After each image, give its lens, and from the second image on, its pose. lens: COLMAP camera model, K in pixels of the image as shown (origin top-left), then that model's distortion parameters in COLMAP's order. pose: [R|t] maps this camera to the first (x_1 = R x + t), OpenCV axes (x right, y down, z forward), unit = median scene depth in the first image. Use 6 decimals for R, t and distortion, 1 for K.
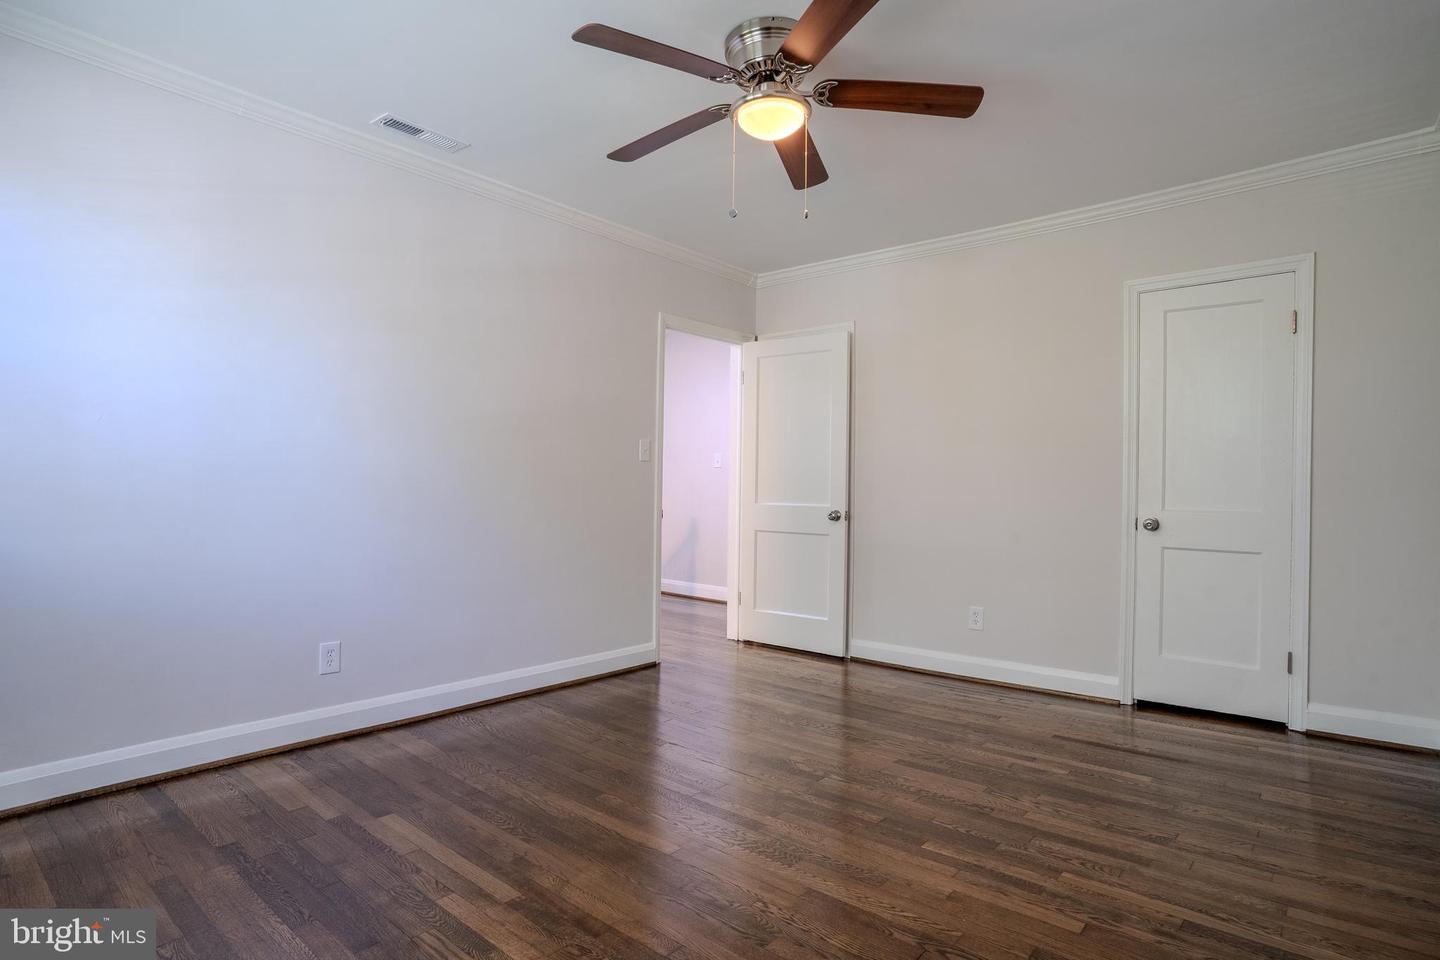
lens RADIAL K [[749.1, 0, 720.0], [0, 749.1, 480.0], [0, 0, 1]] dist [-0.000249, -0.000003]
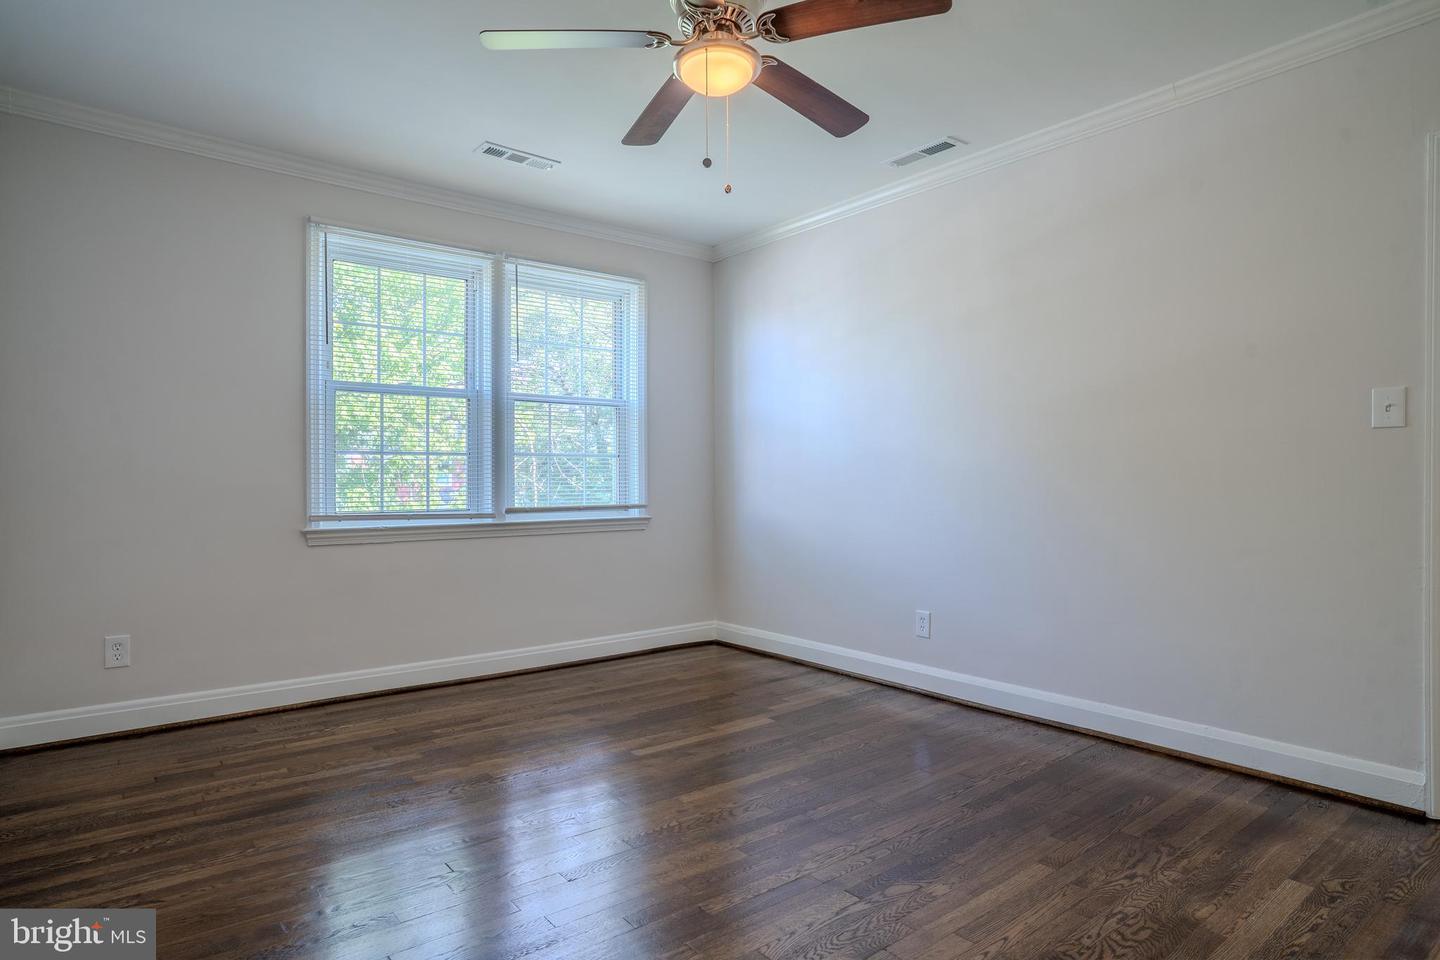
lens RADIAL K [[821.9, 0, 720.0], [0, 821.9, 480.0], [0, 0, 1]] dist [-0.030237, 0.000806]
pose [[-0.191233, -0.011332, -0.981479, 0.821024], [0.013360, 0.999811, -0.014147, 0.022735], [0.981454, -0.015818, -0.191045, 0.936681]]
